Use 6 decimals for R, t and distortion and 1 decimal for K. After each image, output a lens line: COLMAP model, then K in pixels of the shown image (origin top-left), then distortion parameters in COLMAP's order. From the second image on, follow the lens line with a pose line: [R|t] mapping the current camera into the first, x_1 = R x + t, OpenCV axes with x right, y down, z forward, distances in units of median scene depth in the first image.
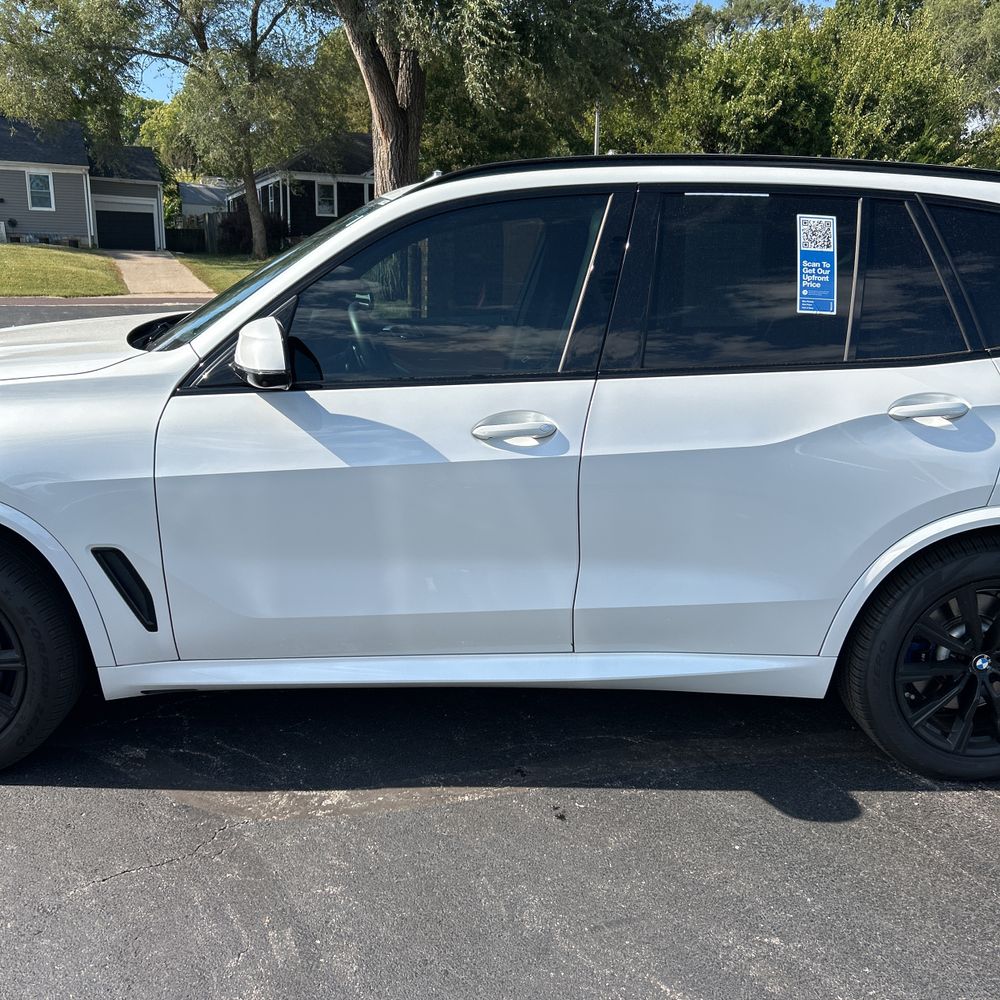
lens RADIAL K [[1001.5, 0, 498.8], [0, 1001.5, 509.2], [0, 0, 1]] dist [0.019007, -0.011122]
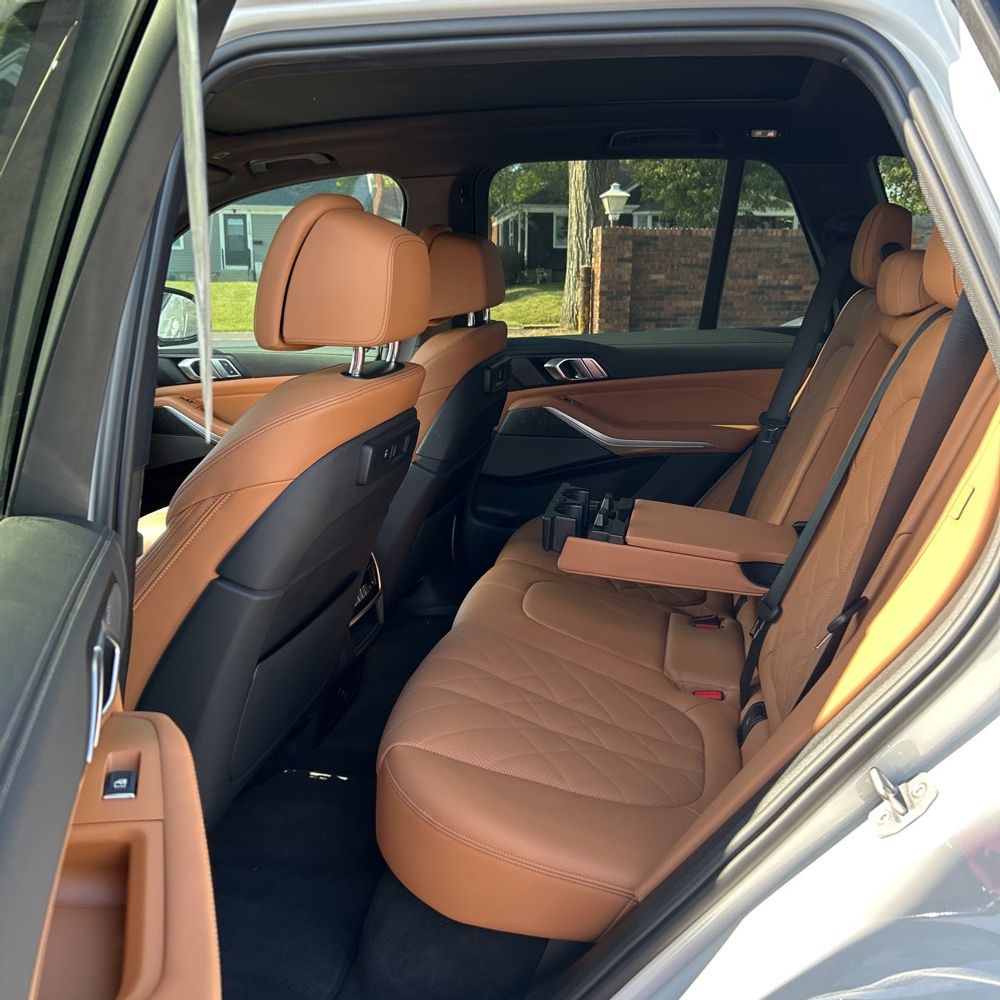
lens RADIAL K [[999.5, 0, 500.9], [0, 999.5, 499.7], [0, 0, 1]] dist [0.069489, -0.009155]
pose [[0.969433, 0.028621, -0.243682, 0.284667], [-0.038314, 0.998648, -0.035129, -0.089674], [0.242347, 0.043391, 0.969219, 0.509082]]
